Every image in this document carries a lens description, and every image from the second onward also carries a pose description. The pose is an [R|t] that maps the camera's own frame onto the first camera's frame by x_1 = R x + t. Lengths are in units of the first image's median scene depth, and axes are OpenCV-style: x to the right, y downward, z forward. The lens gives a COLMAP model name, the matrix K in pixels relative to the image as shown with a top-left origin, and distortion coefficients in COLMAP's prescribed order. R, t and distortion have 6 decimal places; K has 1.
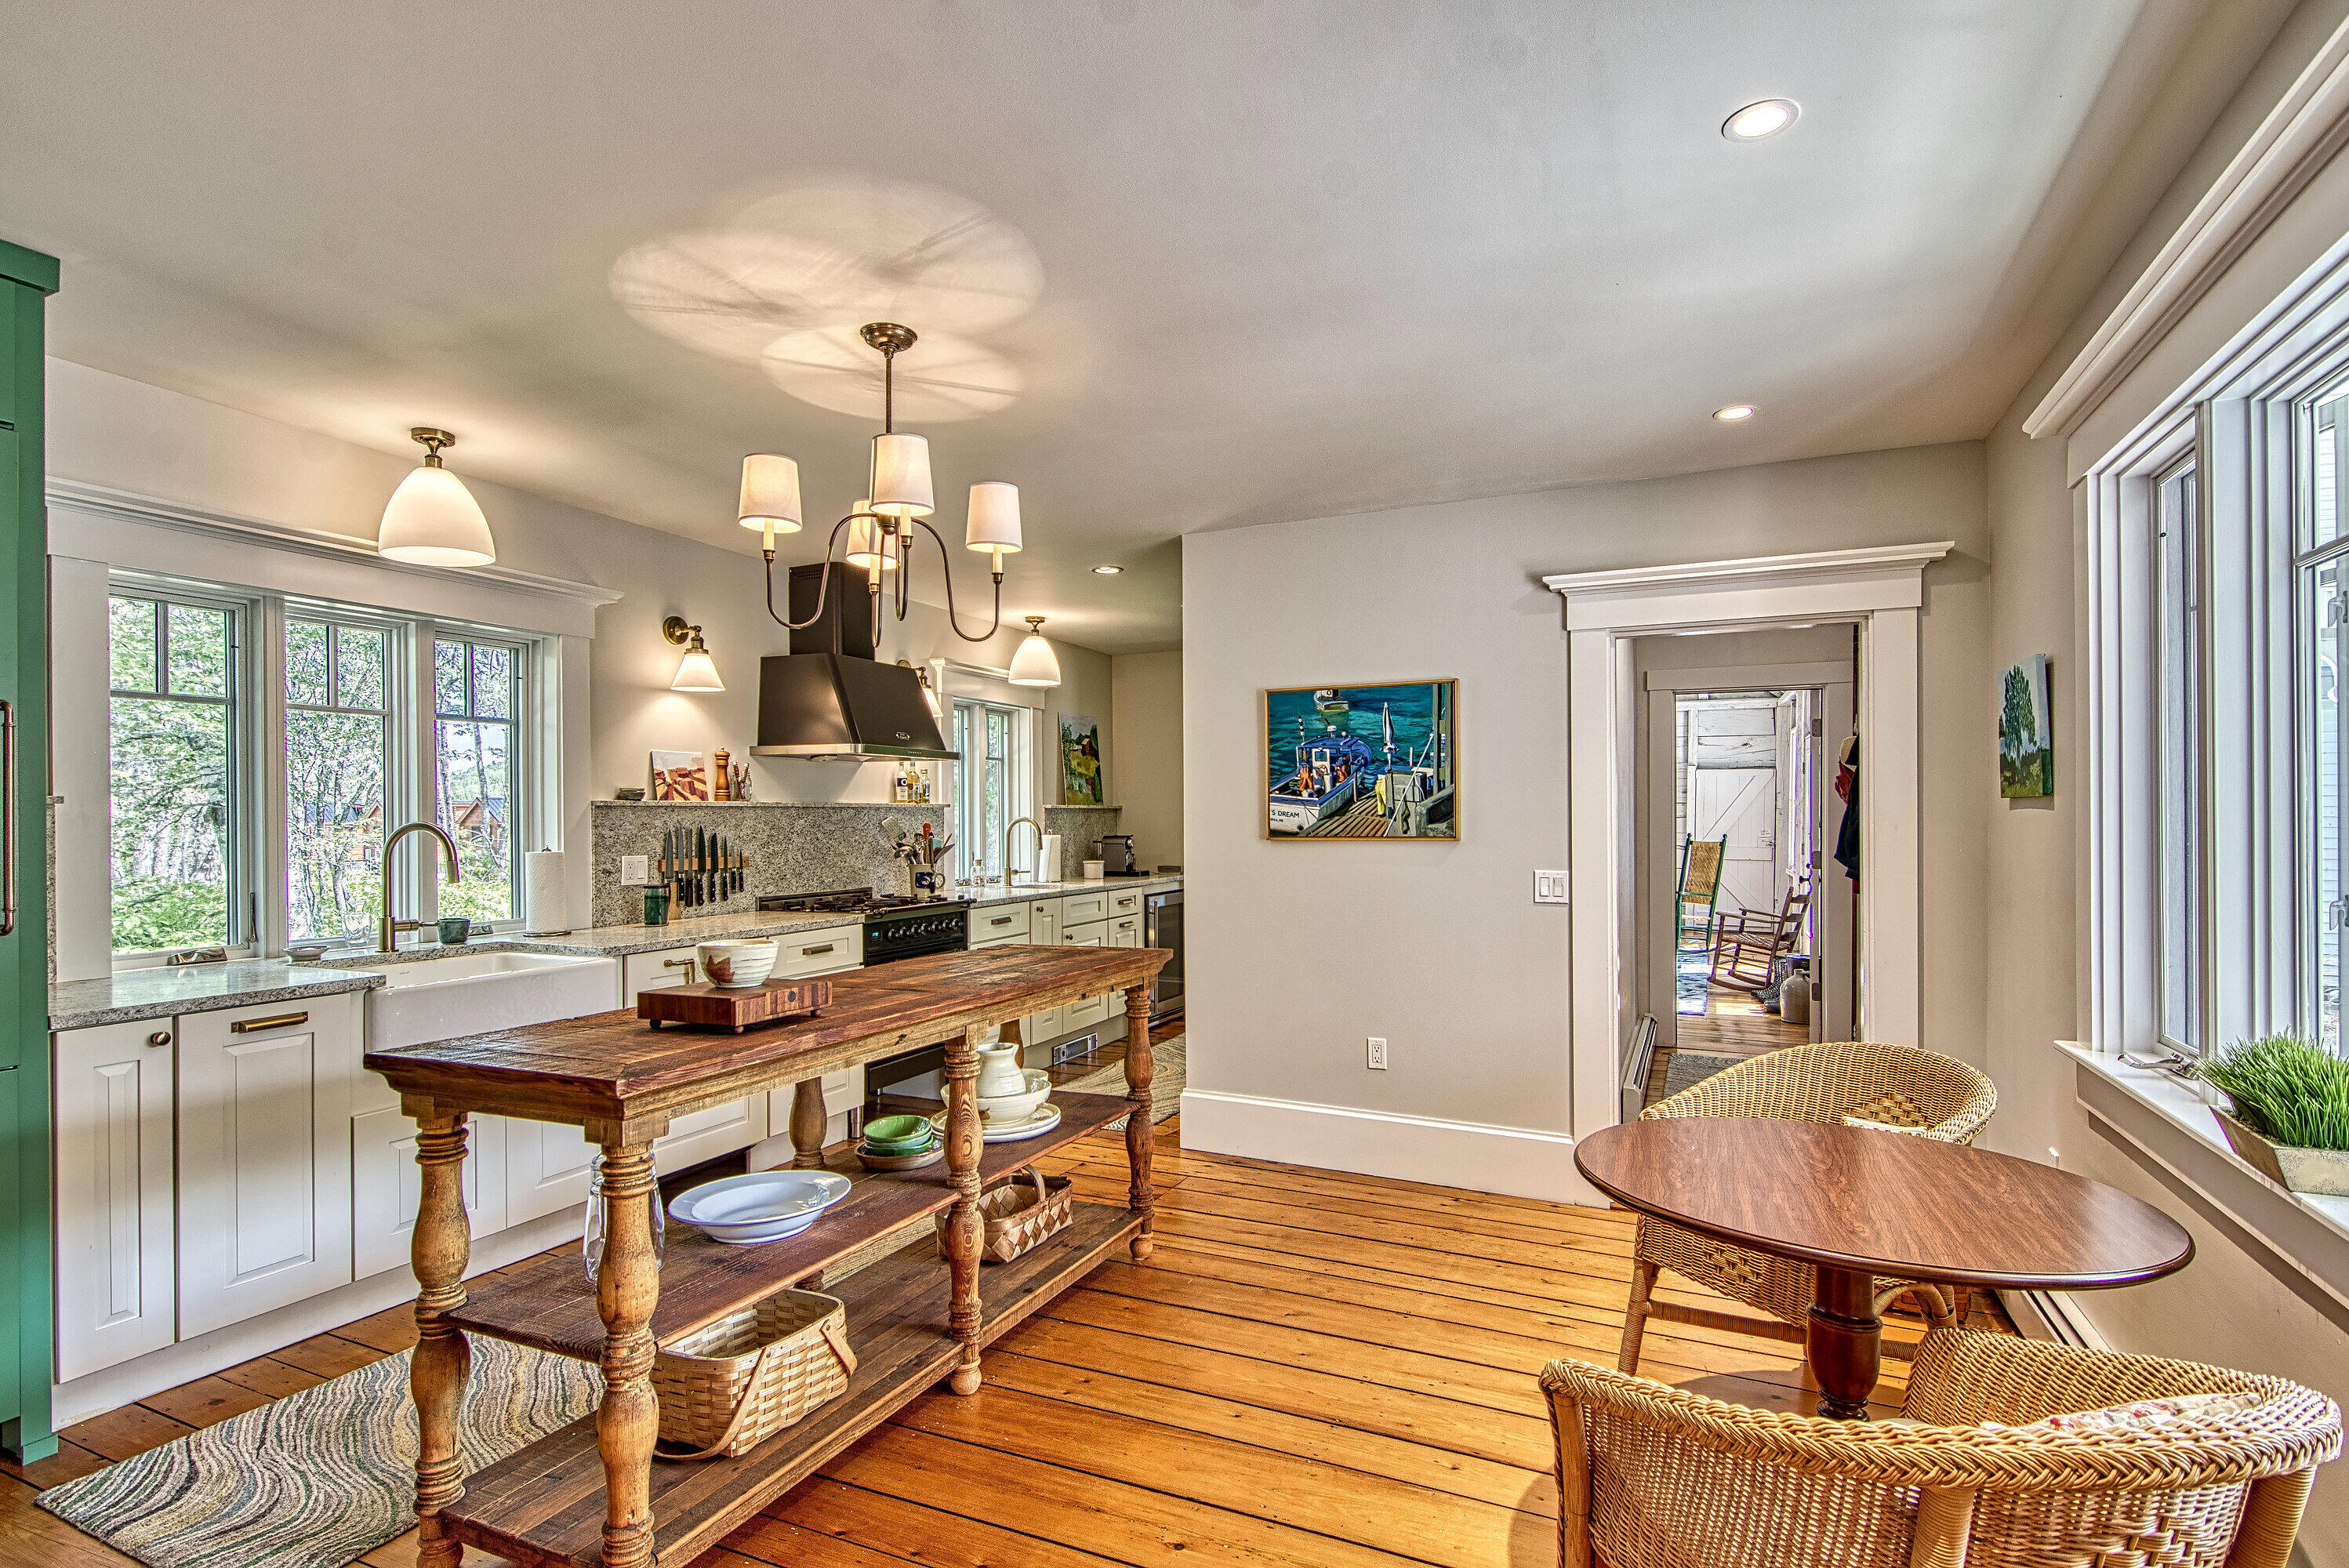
lens RADIAL K [[1142.5, 0, 1177.5], [0, 1142.5, 807.9], [0, 0, 1]] dist [-0.003826, -0.002995]
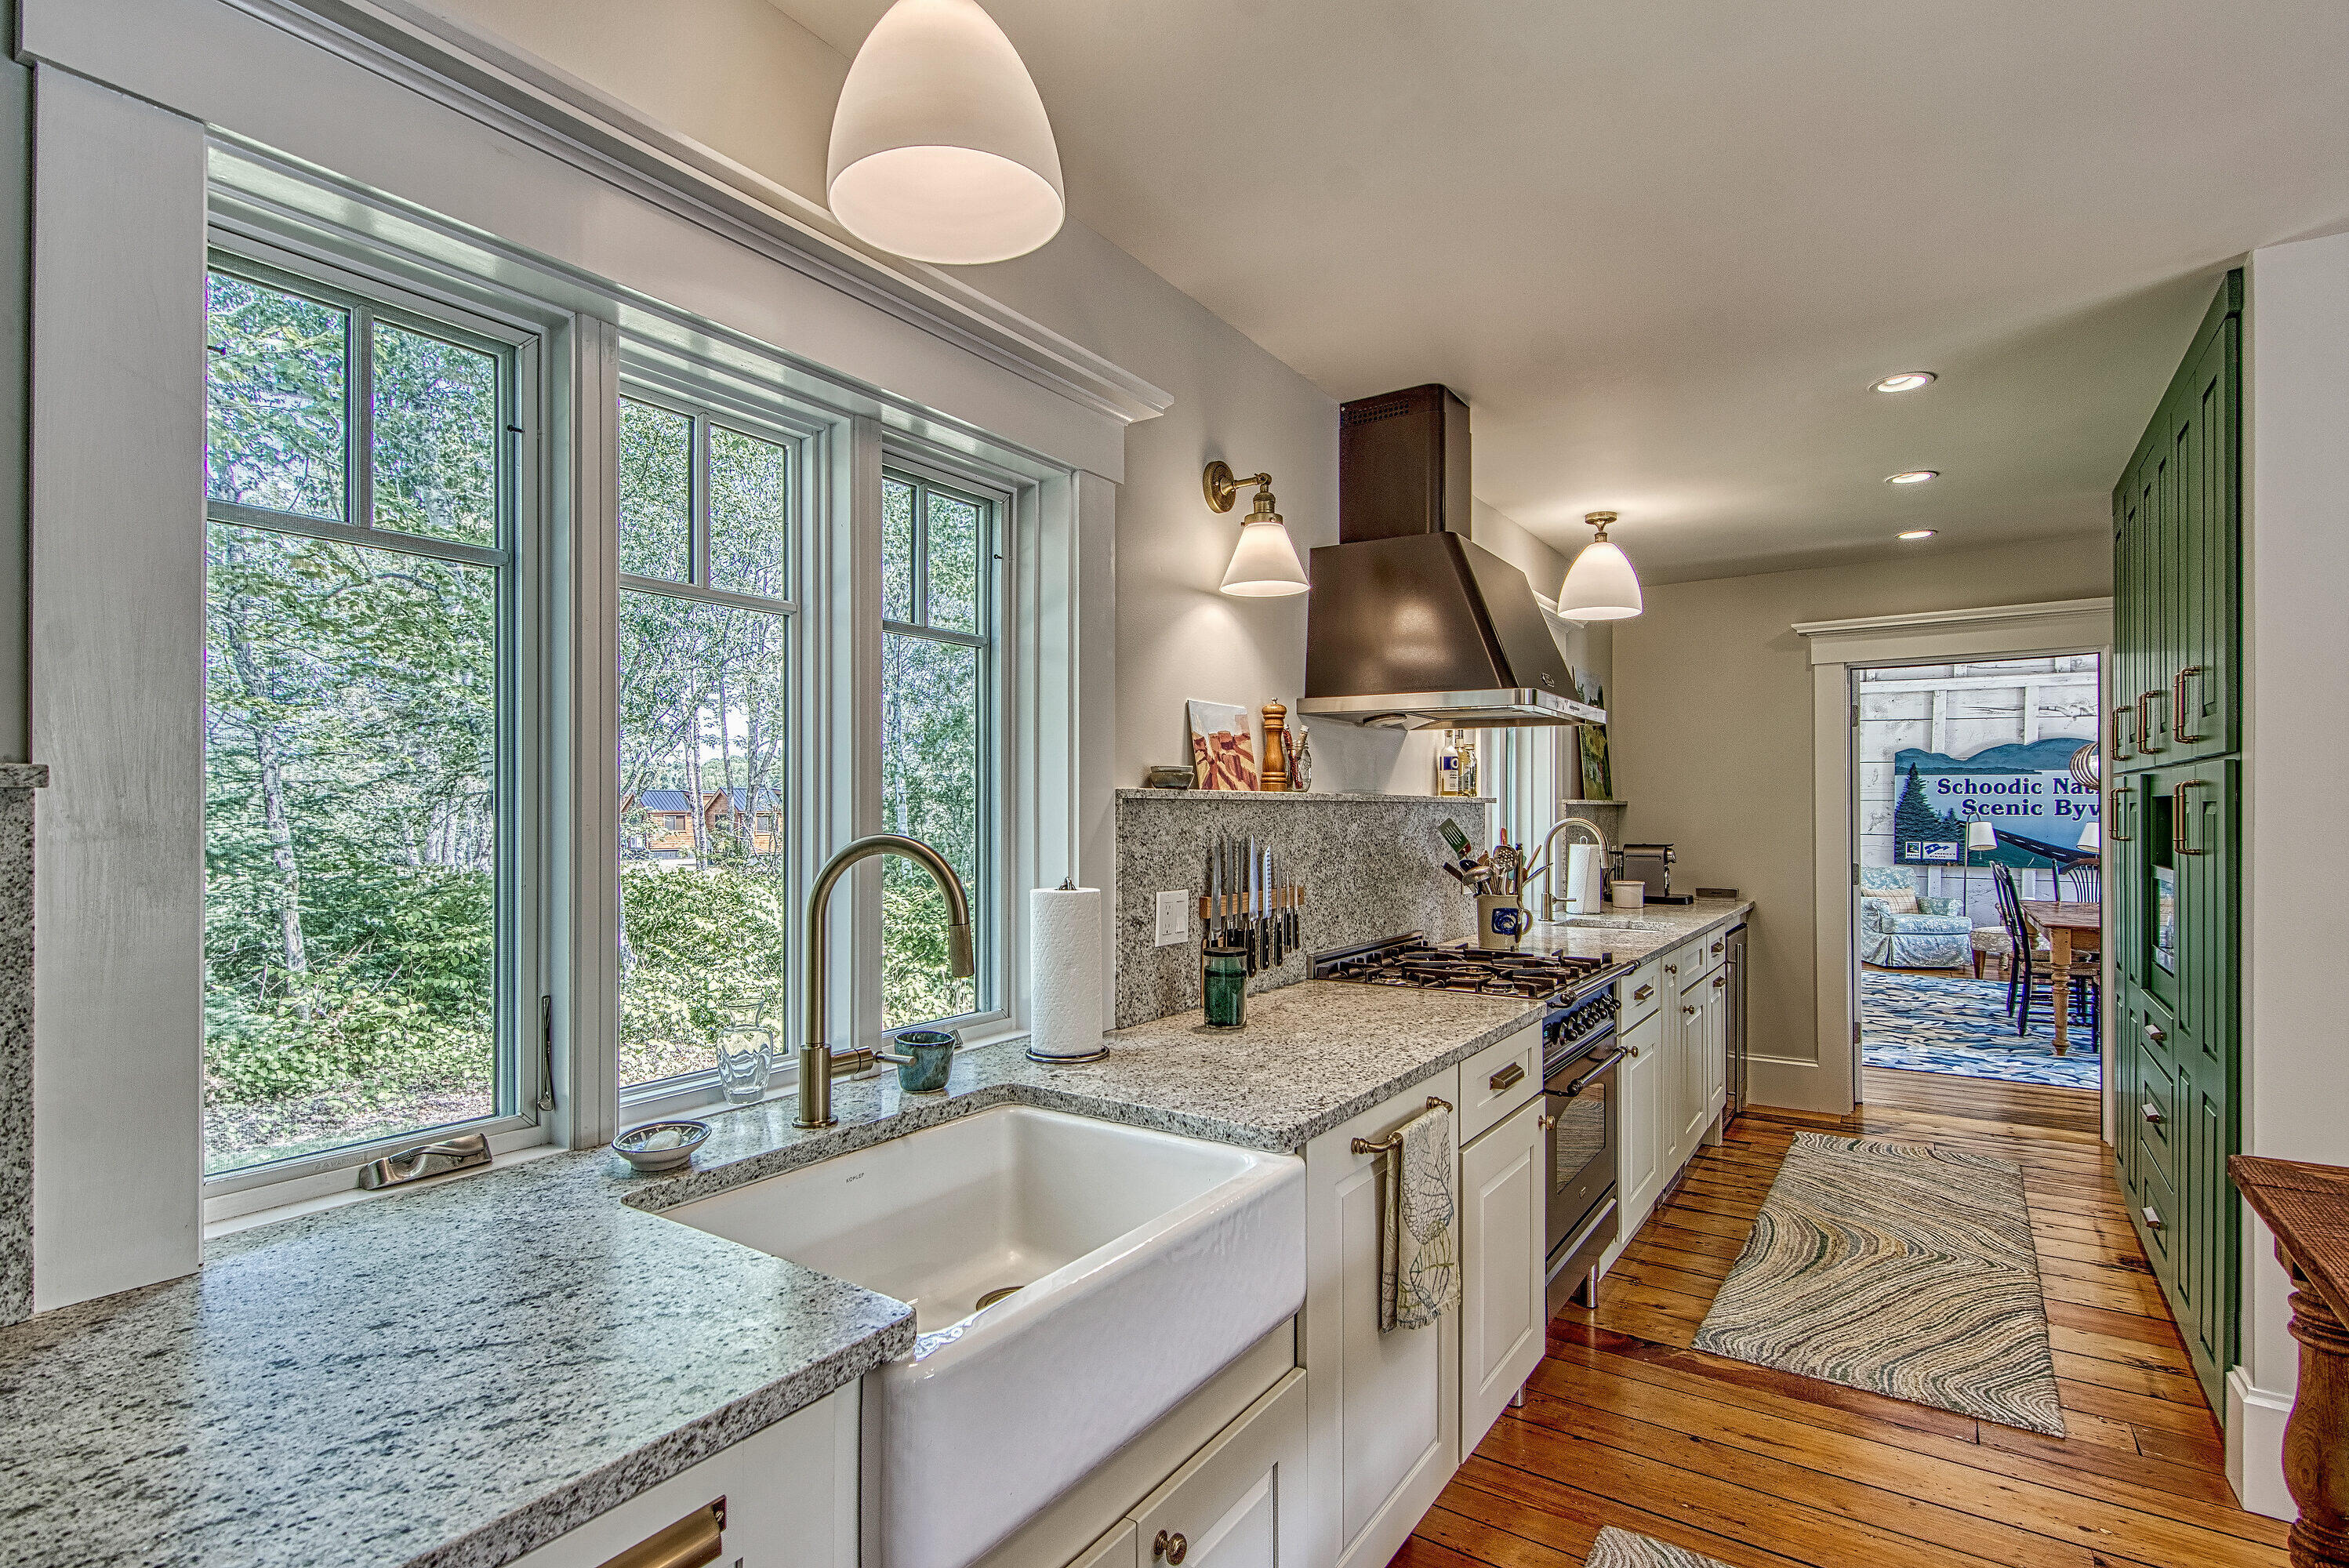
lens RADIAL K [[1142.5, 0, 1174.6], [0, 1142.5, 799.2], [0, 0, 1]] dist [-0.003826, -0.002995]
pose [[0.986234, 0.006066, -0.165242, -0.384874], [-0.006355, 0.999979, -0.001222, -0.000972], [0.165231, 0.002255, 0.986252, 0.465238]]
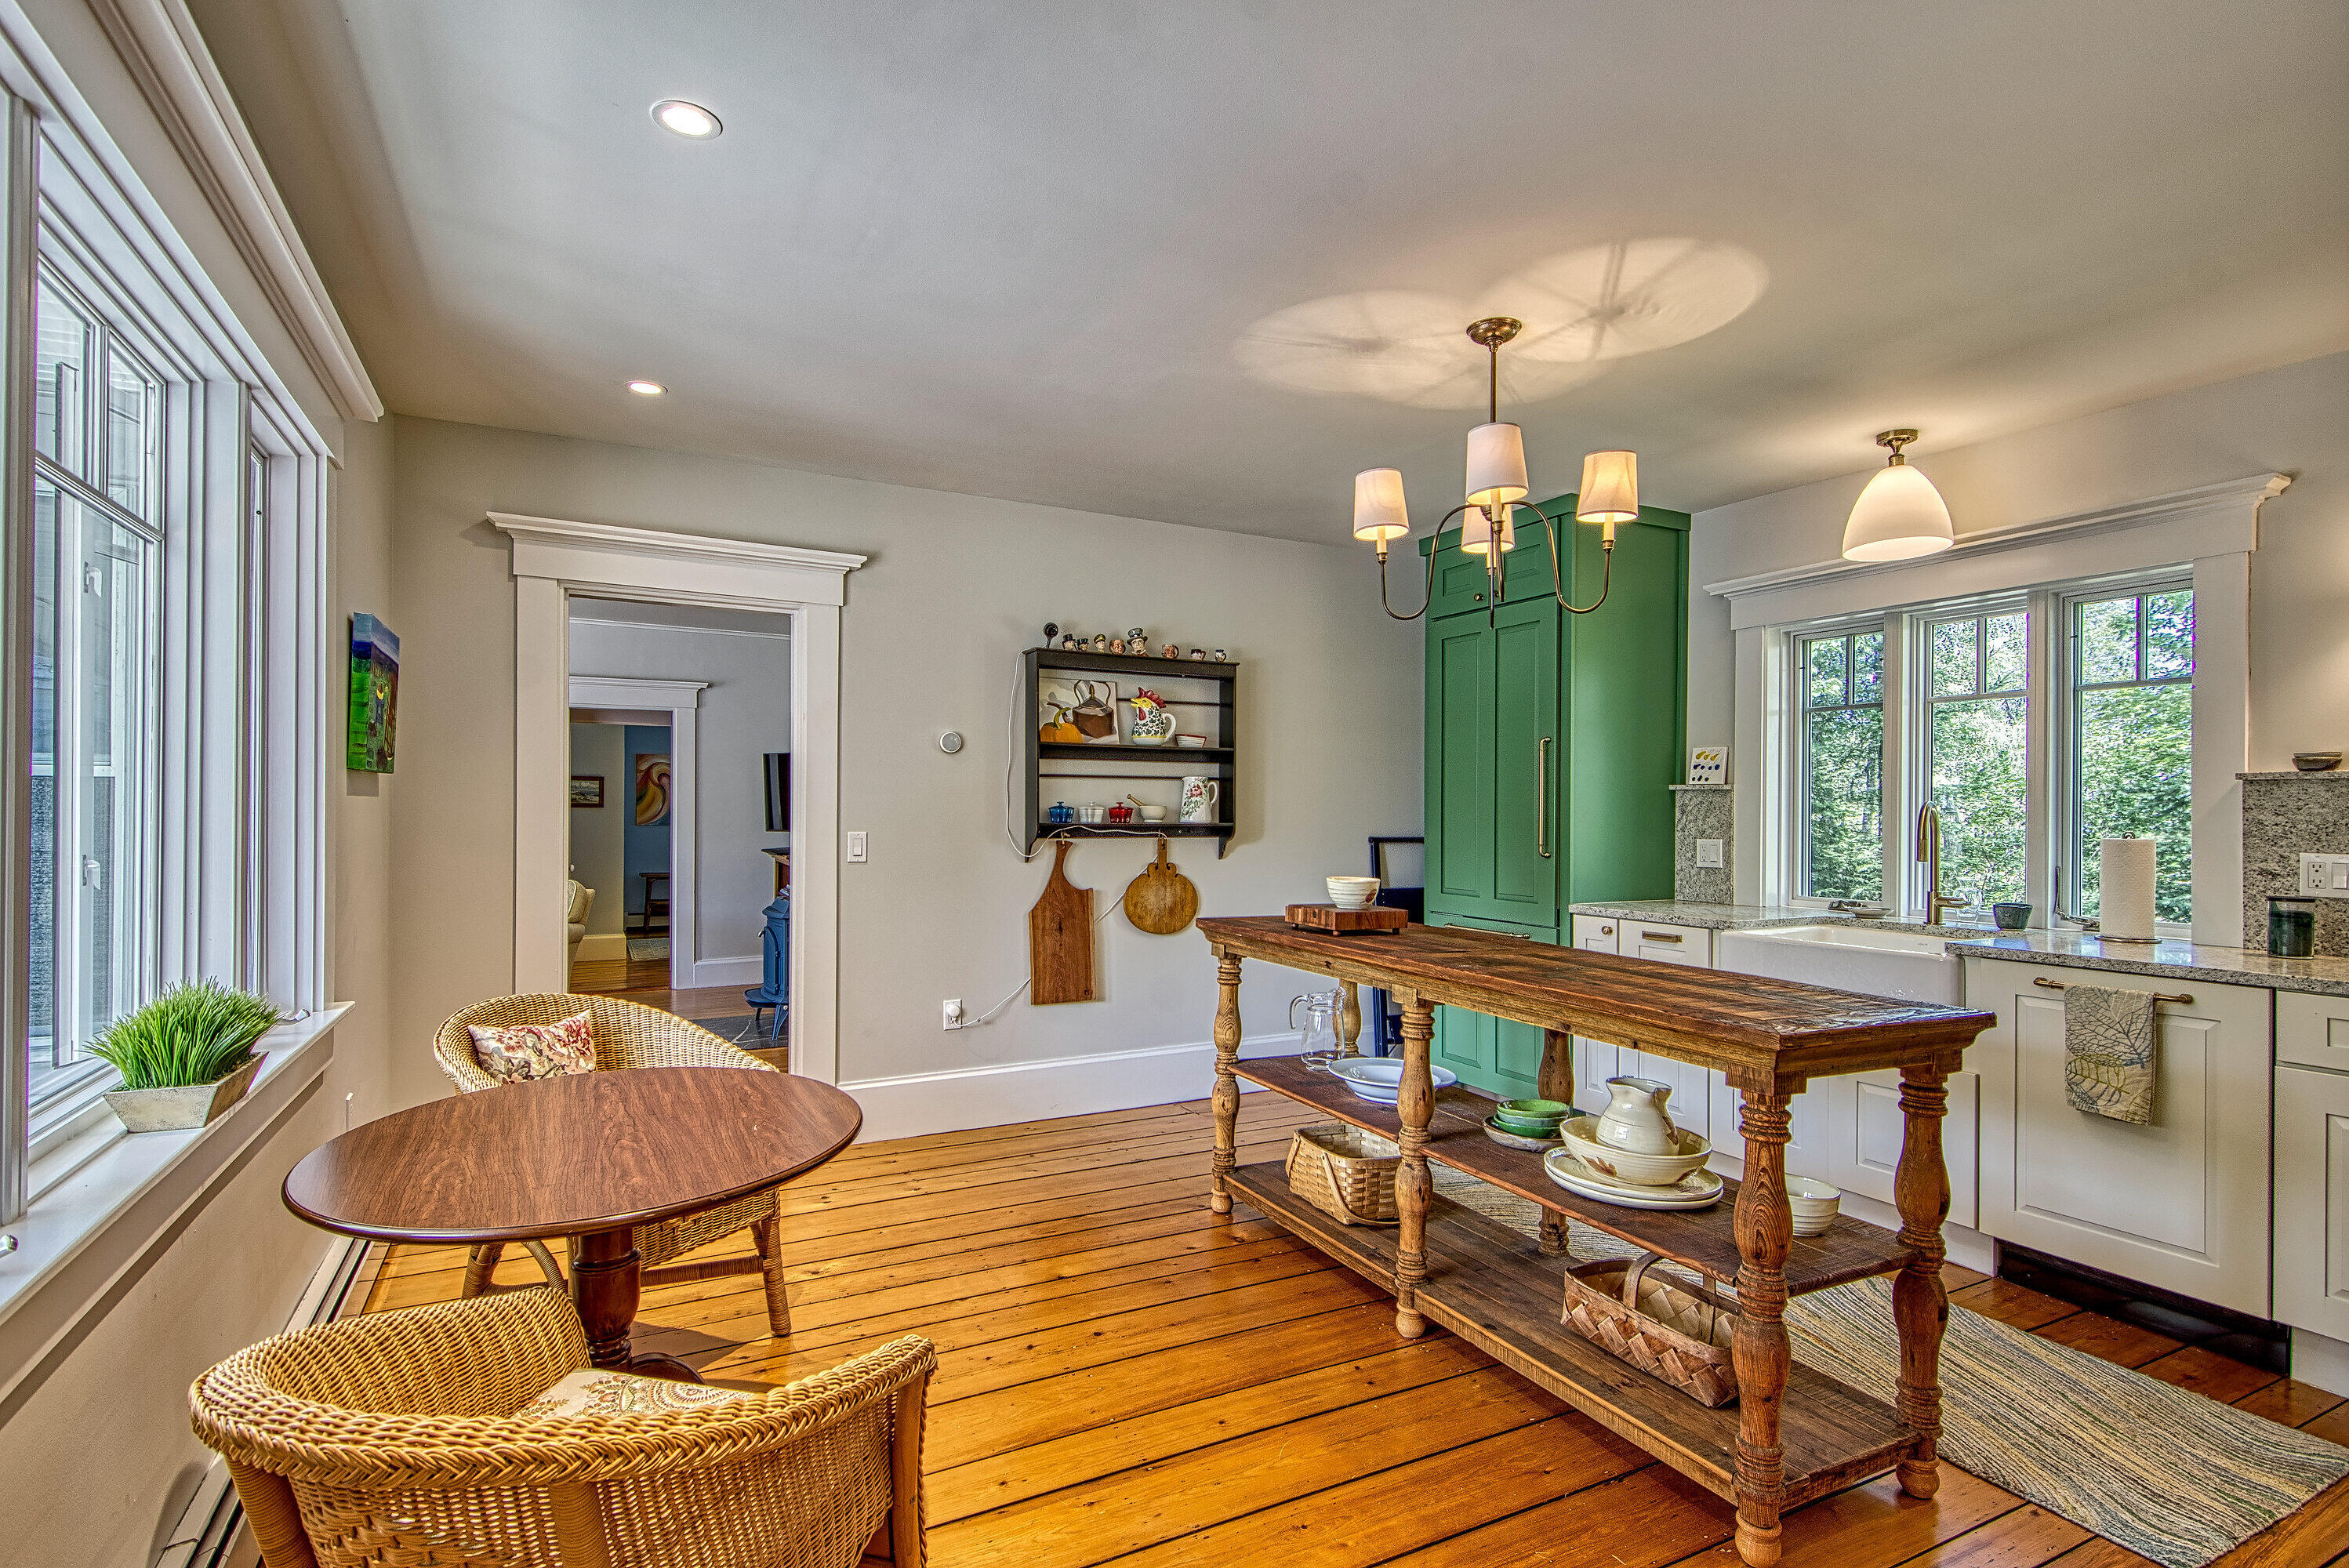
lens RADIAL K [[1142.5, 0, 1171.8], [0, 1142.5, 801.7], [0, 0, 1]] dist [-0.003826, -0.002995]
pose [[-0.619750, -0.002821, -0.784794, 0.464004], [0.002627, 0.999980, -0.005669, 0.013623], [0.784795, -0.005576, -0.619730, 0.879877]]
